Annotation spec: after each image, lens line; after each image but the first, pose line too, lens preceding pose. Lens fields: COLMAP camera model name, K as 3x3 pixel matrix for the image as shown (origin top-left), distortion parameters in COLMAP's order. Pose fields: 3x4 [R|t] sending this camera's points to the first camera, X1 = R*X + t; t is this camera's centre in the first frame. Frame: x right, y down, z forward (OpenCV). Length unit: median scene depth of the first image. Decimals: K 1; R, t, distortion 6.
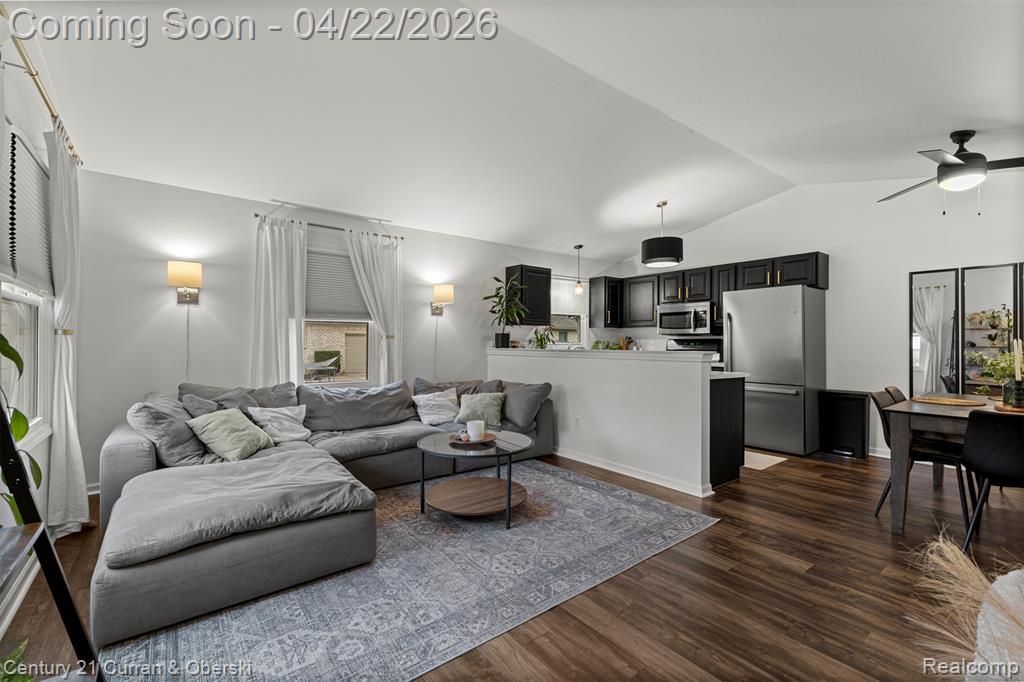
lens RADIAL K [[440.7, 0, 511.7], [0, 440.7, 332.9], [0, 0, 1]] dist [0.003251, -0.000032]
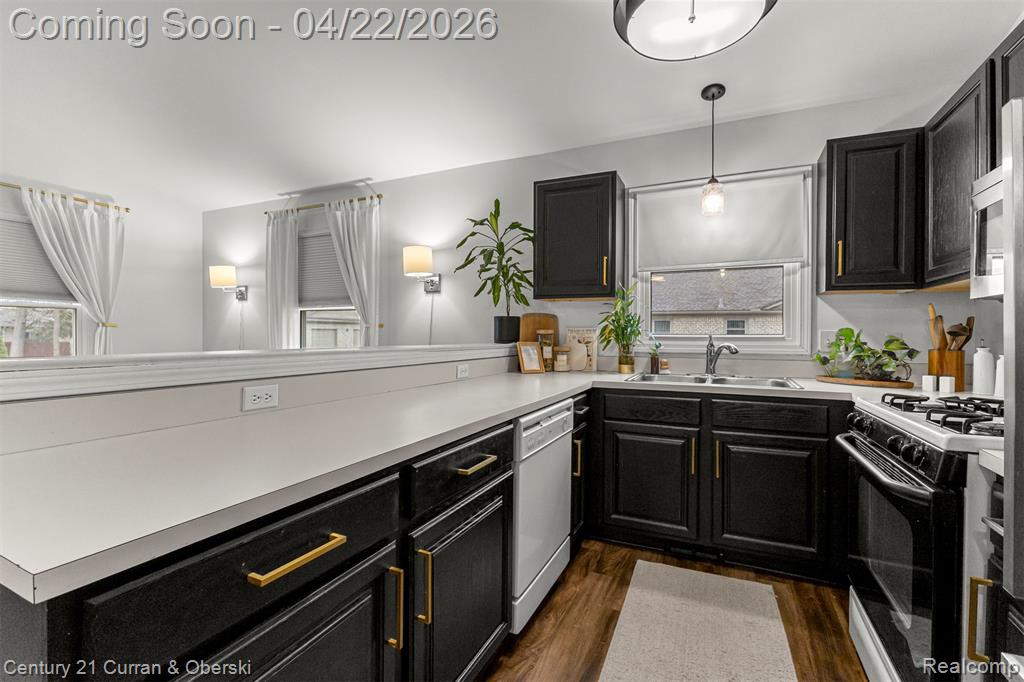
lens RADIAL K [[456.6, 0, 510.3], [0, 456.6, 335.9], [0, 0, 1]] dist [-0.011858, 0.000207]
pose [[0.461096, 0.004184, -0.887340, 0.556917], [0.012499, 0.999859, 0.011209, 0.021184], [0.887262, -0.016259, 0.460979, 0.838202]]
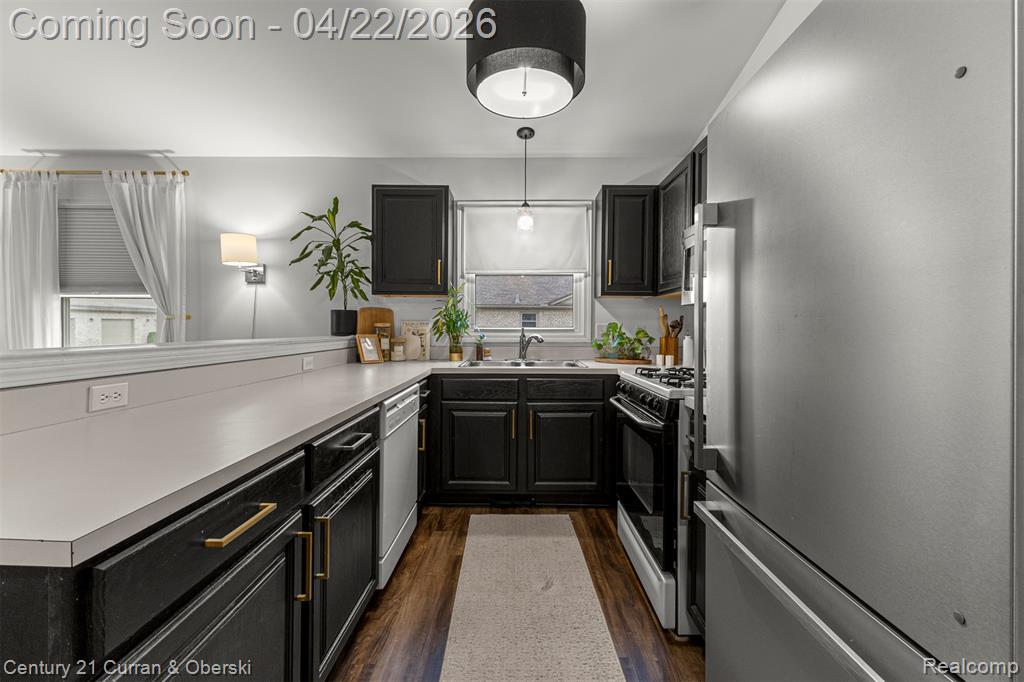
lens RADIAL K [[440.7, 0, 511.7], [0, 440.7, 332.9], [0, 0, 1]] dist [0.003251, -0.000032]
pose [[0.786067, 0.011585, -0.618032, 0.578544], [0.007934, 0.999553, 0.028828, 0.017765], [0.618090, -0.027564, 0.785624, 0.772383]]
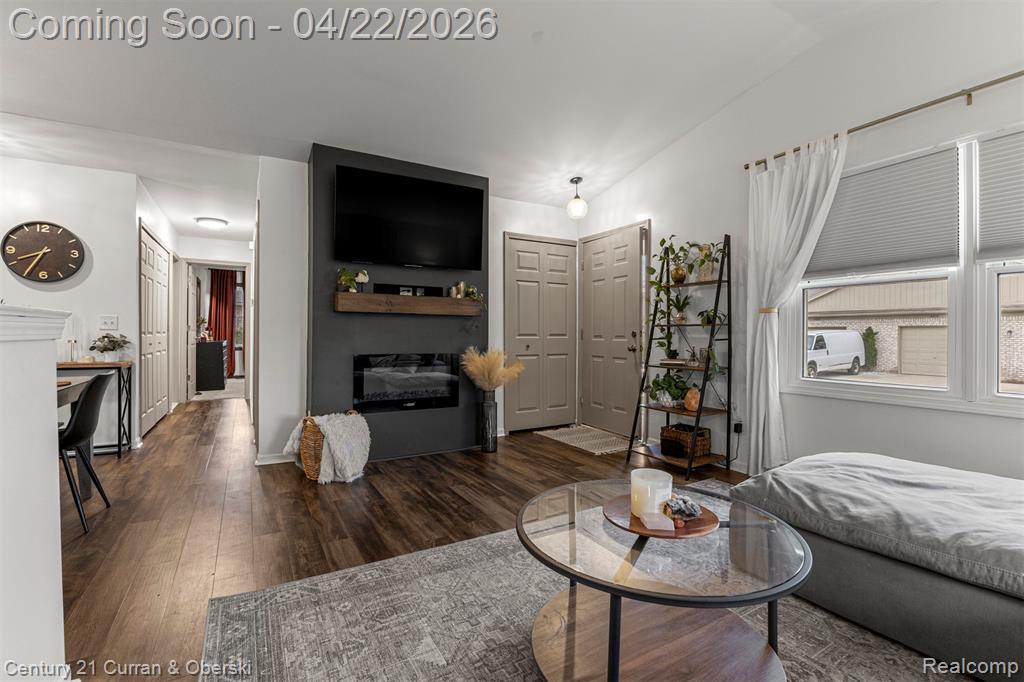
lens RADIAL K [[456.6, 0, 510.3], [0, 456.6, 335.9], [0, 0, 1]] dist [-0.011858, 0.000207]
pose [[-0.991765, -0.007211, 0.127867, 0.000333], [-0.009407, 0.999818, -0.016575, 0.045523], [-0.127724, -0.017642, -0.991653, 0.926849]]
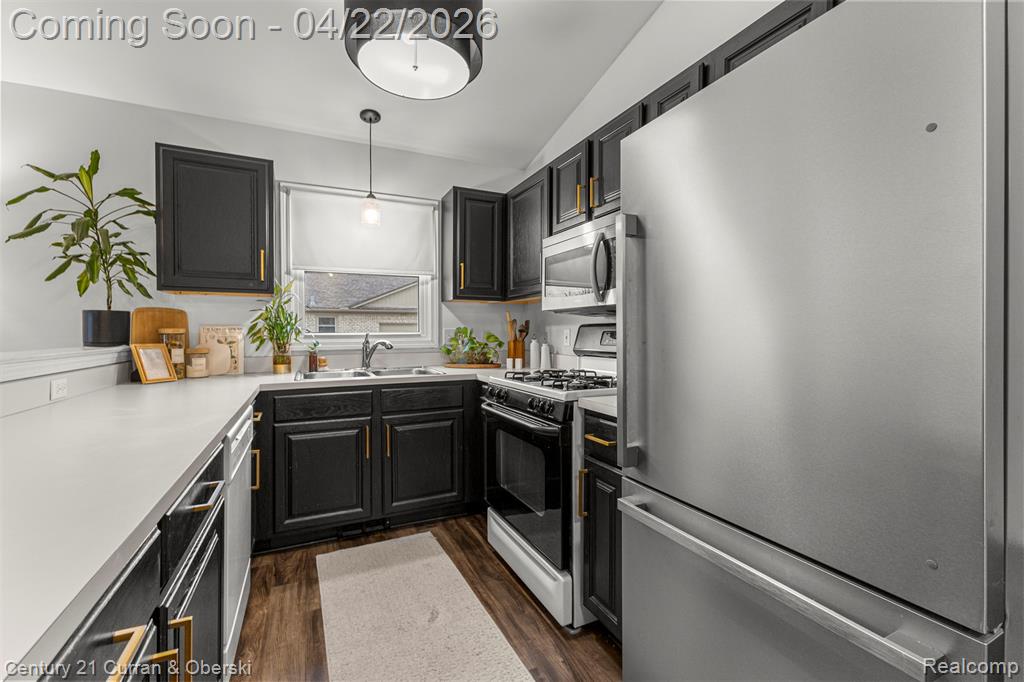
lens RADIAL K [[438.5, 0, 512.5], [0, 438.5, 336.2], [0, 0, 1]] dist [0.003122, 0.000207]
pose [[0.977458, -0.000637, -0.211130, 0.497521], [0.007255, 0.999506, 0.030572, 0.016841], [0.211006, -0.031415, 0.976980, 0.766872]]
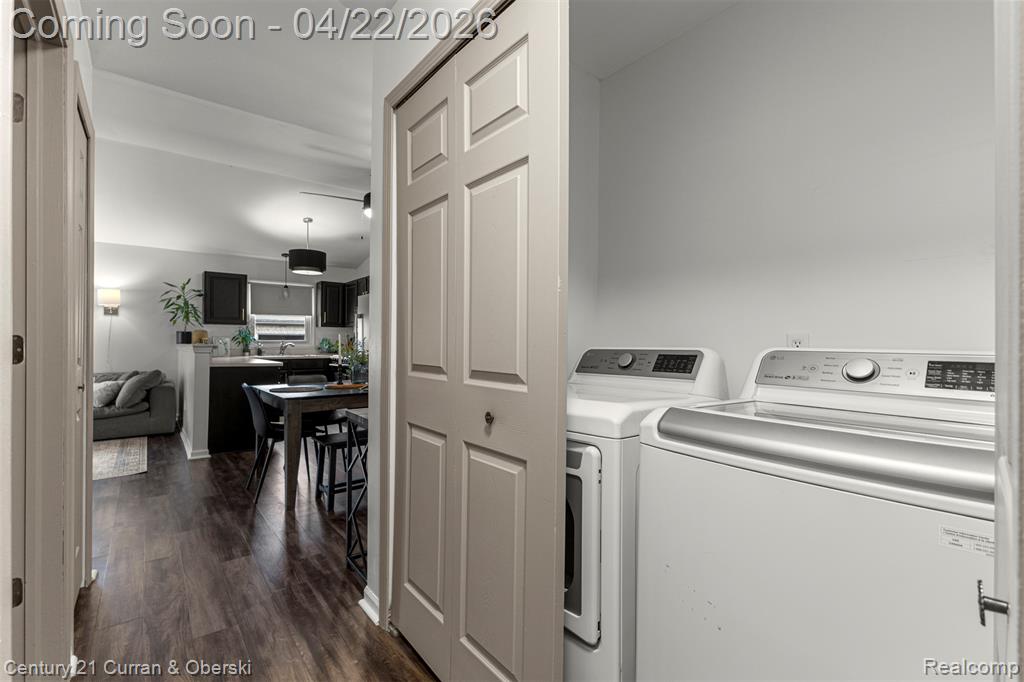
lens RADIAL K [[440.7, 0, 511.7], [0, 440.7, 332.9], [0, 0, 1]] dist [0.003251, -0.000032]
pose [[0.999373, 0.000414, 0.035414, 0.892383], [-0.000393, 1.000000, -0.000625, 0.006069], [-0.035414, 0.000611, 0.999373, -0.196576]]
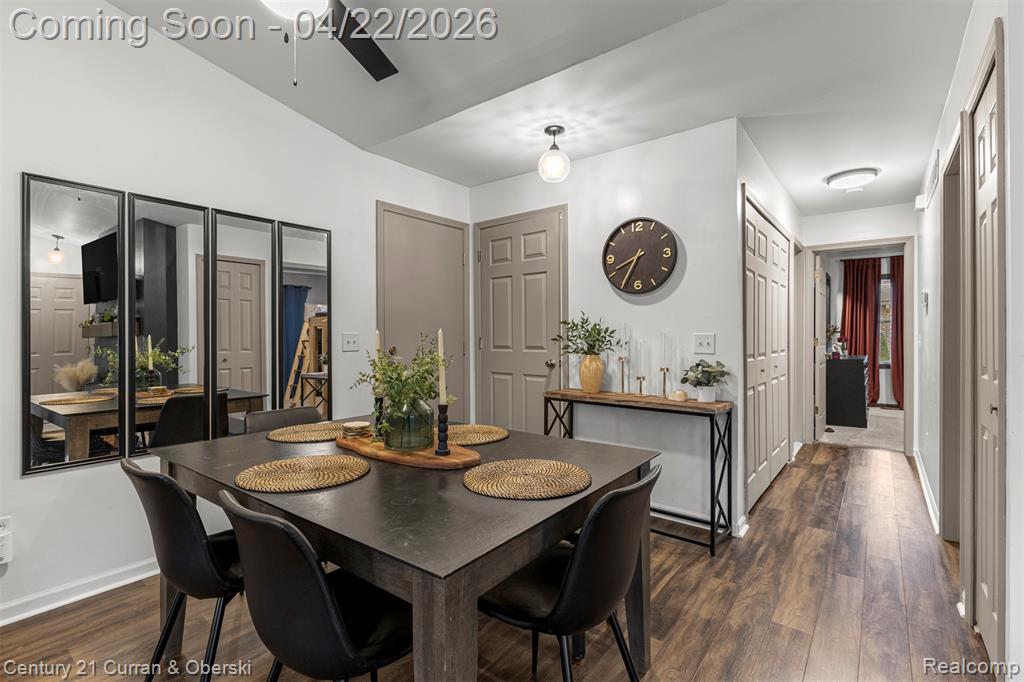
lens RADIAL K [[463.2, 0, 515.3], [0, 463.2, 336.4], [0, 0, 1]] dist [-0.000301, 0.000131]
pose [[-0.248835, -0.001292, 0.968545, 0.311610], [-0.018102, 0.999831, -0.003317, 0.012567], [-0.968377, -0.018358, -0.248817, 0.592602]]
